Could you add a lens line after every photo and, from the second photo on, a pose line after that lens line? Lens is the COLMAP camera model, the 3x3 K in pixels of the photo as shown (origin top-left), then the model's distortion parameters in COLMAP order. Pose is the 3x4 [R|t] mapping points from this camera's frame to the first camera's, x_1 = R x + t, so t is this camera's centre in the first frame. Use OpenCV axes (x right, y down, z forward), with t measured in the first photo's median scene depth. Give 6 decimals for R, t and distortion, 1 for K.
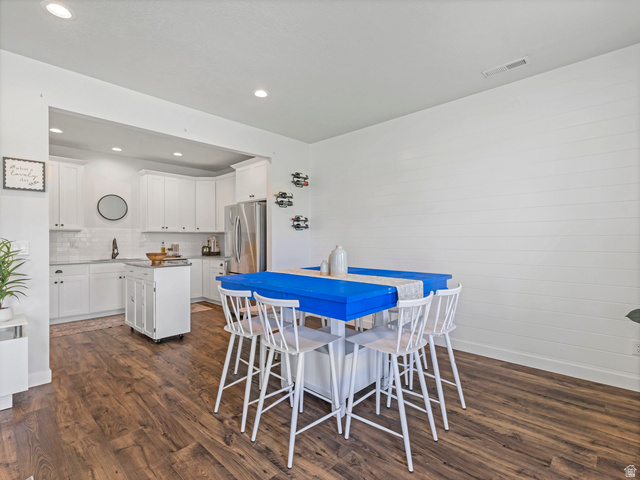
lens RADIAL K [[315.6, 0, 321.7], [0, 315.6, 238.4], [0, 0, 1]] dist [0.001440, 0.000862]
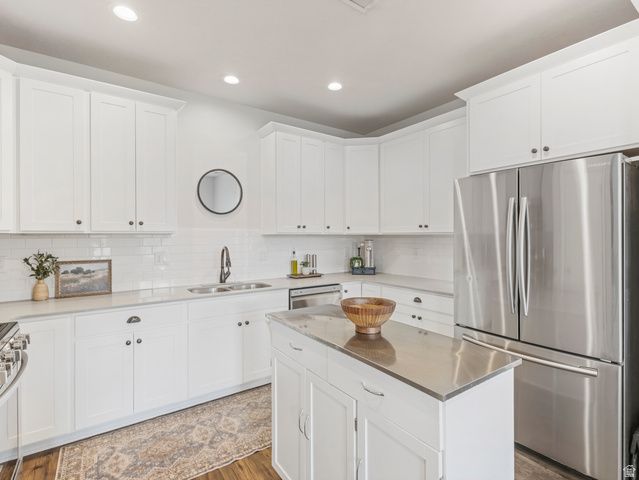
lens RADIAL K [[315.2, 0, 318.0], [0, 315.2, 238.2], [0, 0, 1]] dist [0.001440, 0.000862]
pose [[0.979866, 0.003680, -0.199623, -0.358880], [-0.001786, 0.999952, 0.009666, -0.019362], [0.199649, -0.009115, 0.979825, 0.456705]]
